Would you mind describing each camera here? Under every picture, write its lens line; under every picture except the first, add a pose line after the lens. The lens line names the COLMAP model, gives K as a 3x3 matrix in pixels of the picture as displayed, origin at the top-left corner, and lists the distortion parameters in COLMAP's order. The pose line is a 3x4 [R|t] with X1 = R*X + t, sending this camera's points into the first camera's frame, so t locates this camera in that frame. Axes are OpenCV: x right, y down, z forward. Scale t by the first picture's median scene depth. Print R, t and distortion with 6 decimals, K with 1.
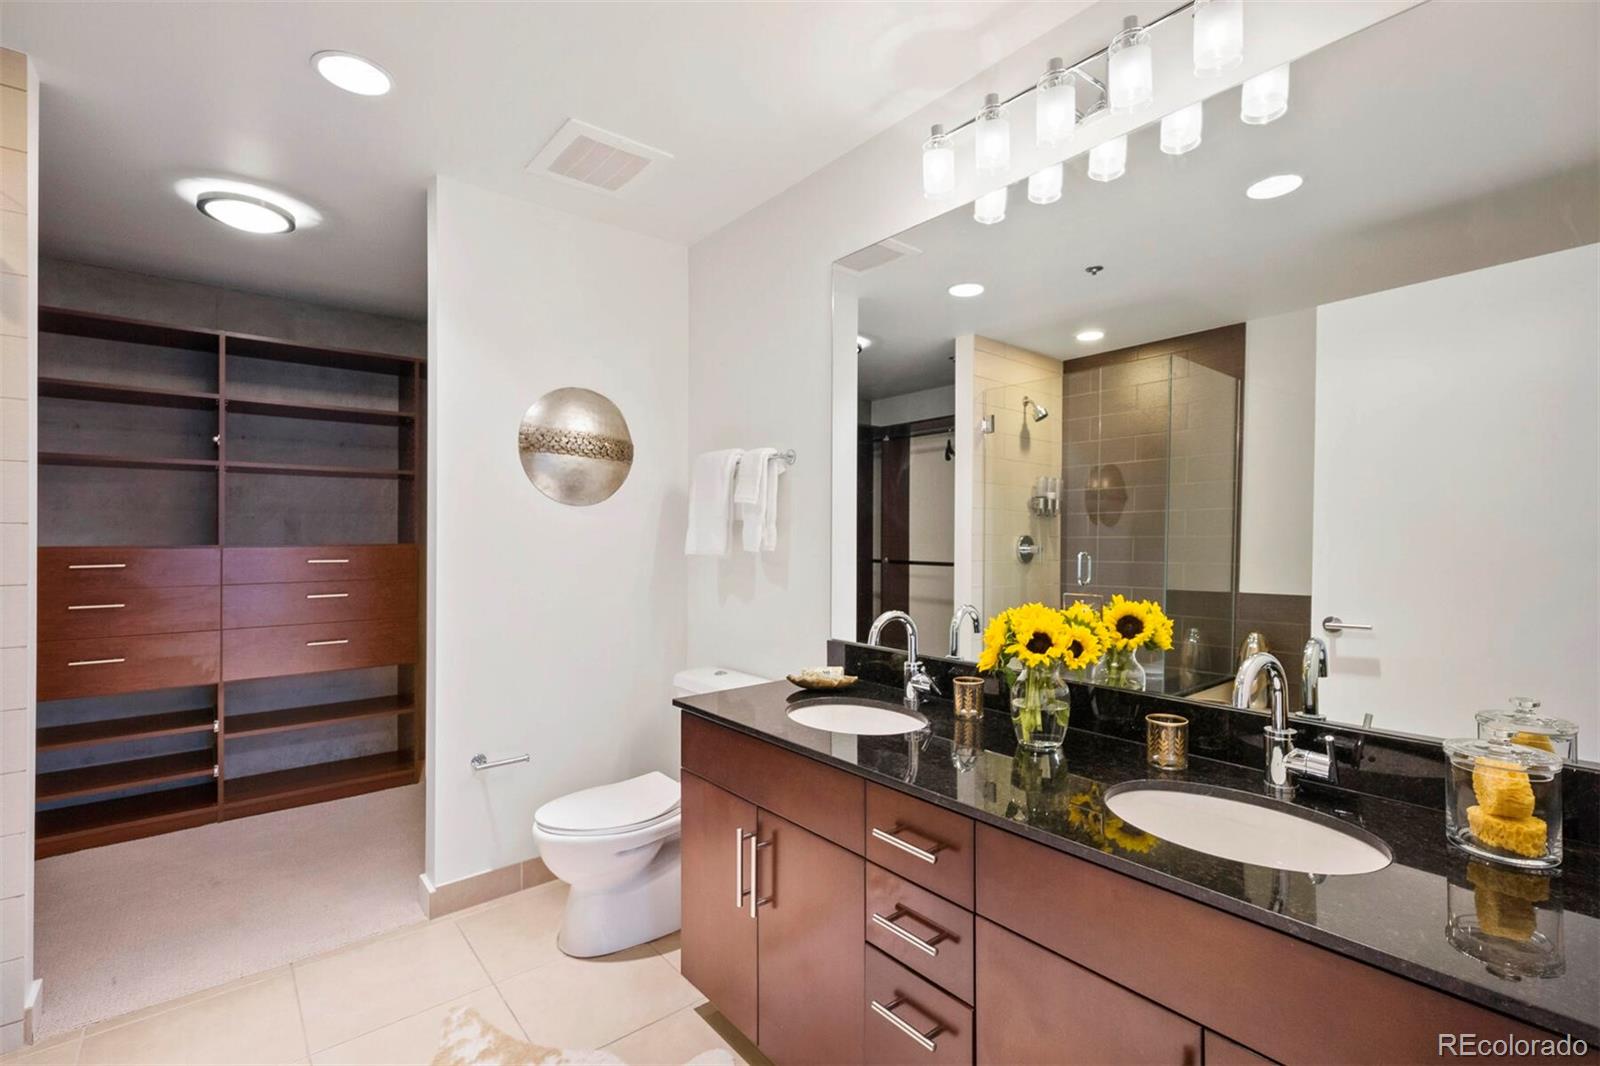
lens RADIAL K [[707.2, 0, 790.8], [0, 707.2, 530.3], [0, 0, 1]] dist [0.005702, -0.000548]
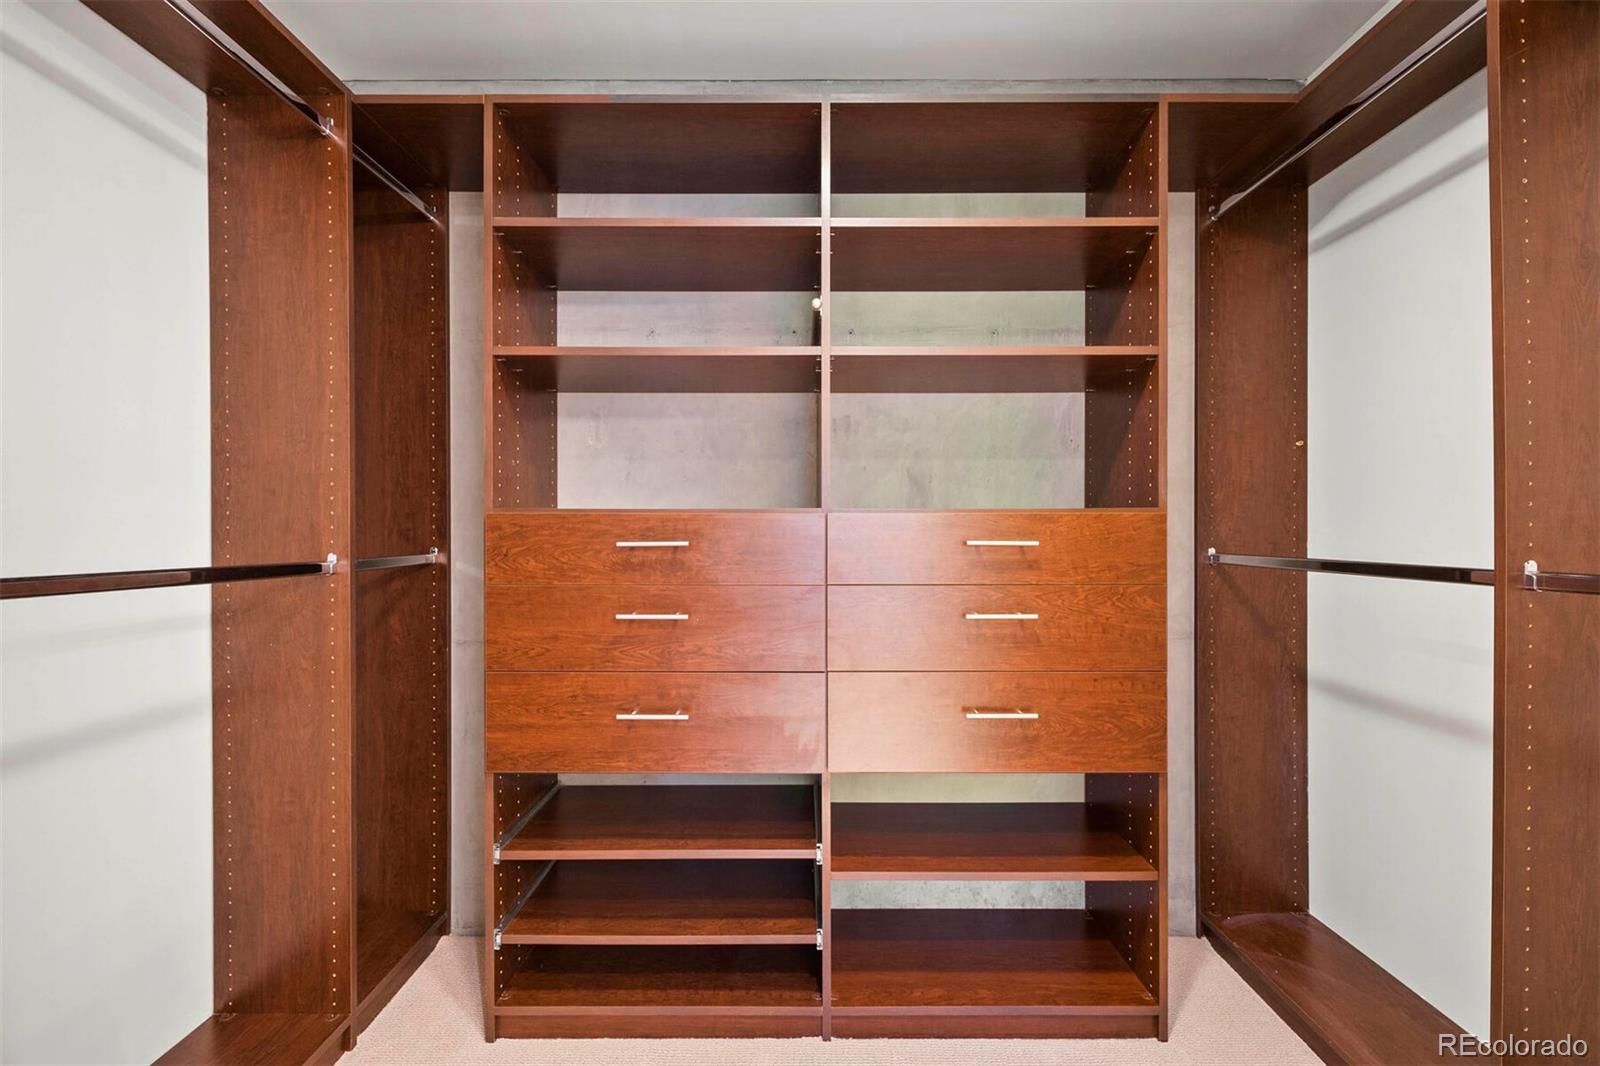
lens RADIAL K [[707.2, 0, 812.6], [0, 707.2, 500.5], [0, 0, 1]] dist [0.005702, -0.000548]
pose [[0.770185, 0.000400, -0.637820, -0.484170], [0.002770, 0.999988, 0.003972, 0.013883], [0.637814, -0.004825, 0.770175, 0.600712]]
